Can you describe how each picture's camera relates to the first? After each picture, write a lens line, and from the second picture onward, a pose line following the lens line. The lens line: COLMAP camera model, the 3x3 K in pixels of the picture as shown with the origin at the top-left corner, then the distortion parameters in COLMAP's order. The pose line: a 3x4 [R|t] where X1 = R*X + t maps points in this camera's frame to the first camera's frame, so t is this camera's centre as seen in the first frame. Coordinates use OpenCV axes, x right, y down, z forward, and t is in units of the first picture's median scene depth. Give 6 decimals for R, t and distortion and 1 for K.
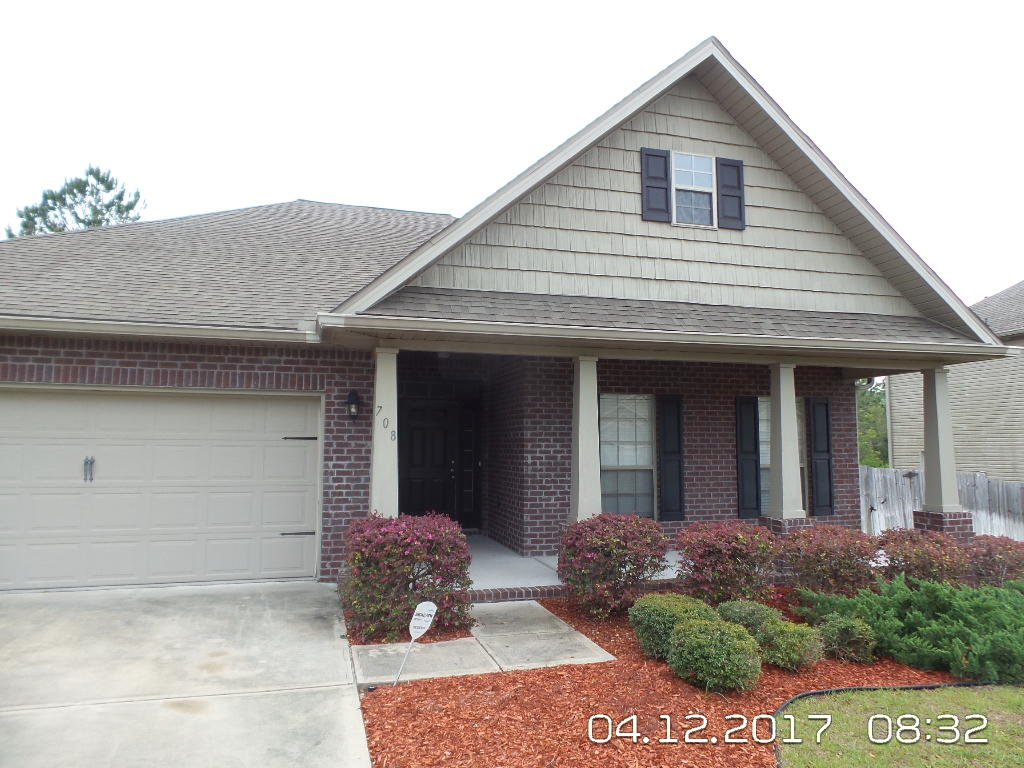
lens RADIAL K [[702.5, 0, 513.3], [0, 702.5, 383.3], [0, 0, 1]] dist [-0.007715, 0.010651]
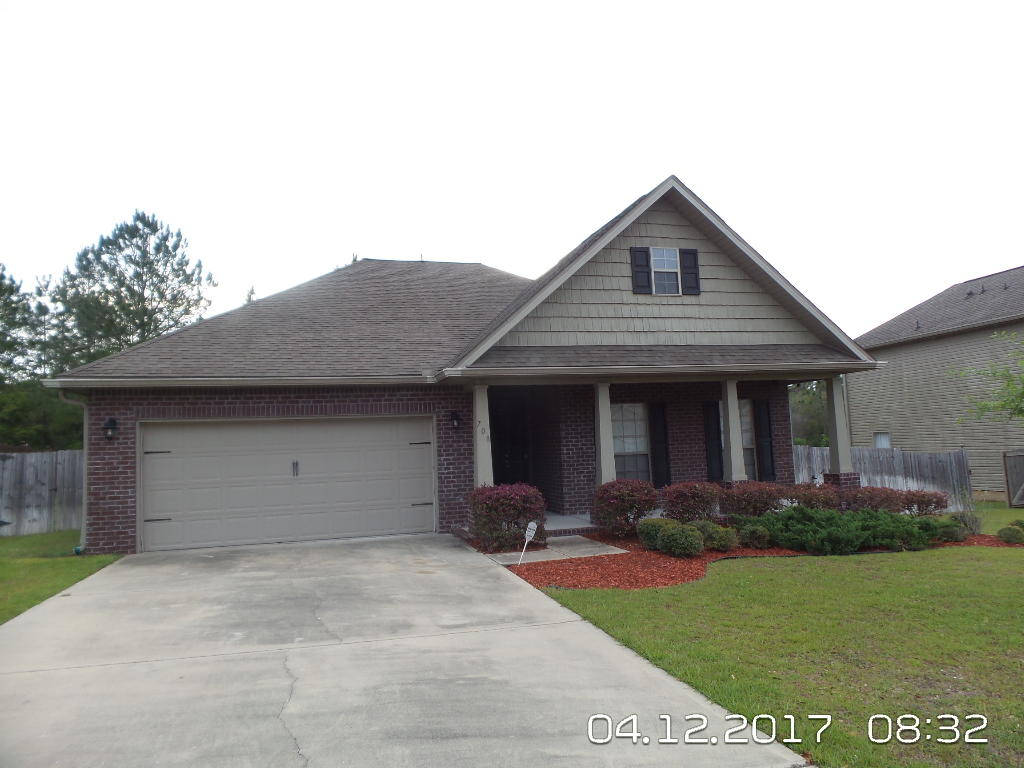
lens RADIAL K [[702.5, 0, 510.5], [0, 702.5, 383.5], [0, 0, 1]] dist [-0.007715, 0.010651]
pose [[0.998949, -0.045837, -0.000333, -0.098153], [0.045837, 0.998949, 0.000238, -0.046005], [0.000322, -0.000253, 1.000000, -0.563106]]
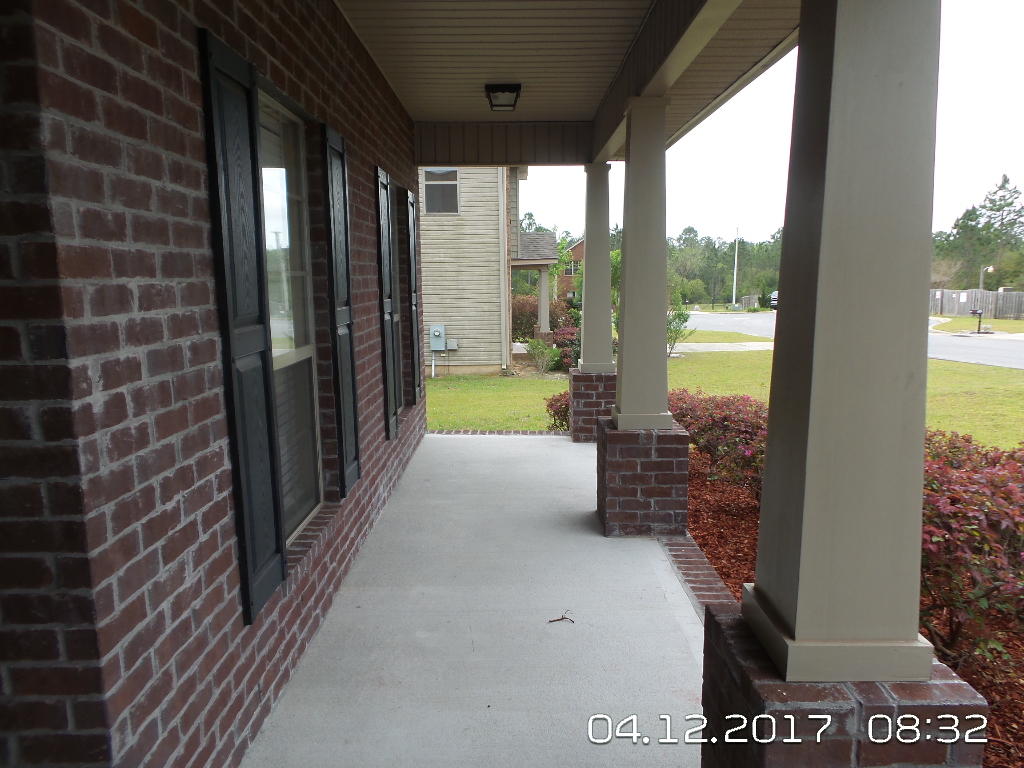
lens RADIAL K [[702.5, 0, 512.5], [0, 702.5, 387.7], [0, 0, 1]] dist [-0.007715, 0.010651]
pose [[0.265715, -0.158096, 0.951000, -0.114548], [-0.078660, 0.979617, 0.184831, 0.082710], [-0.960837, -0.123918, 0.247863, 0.997959]]
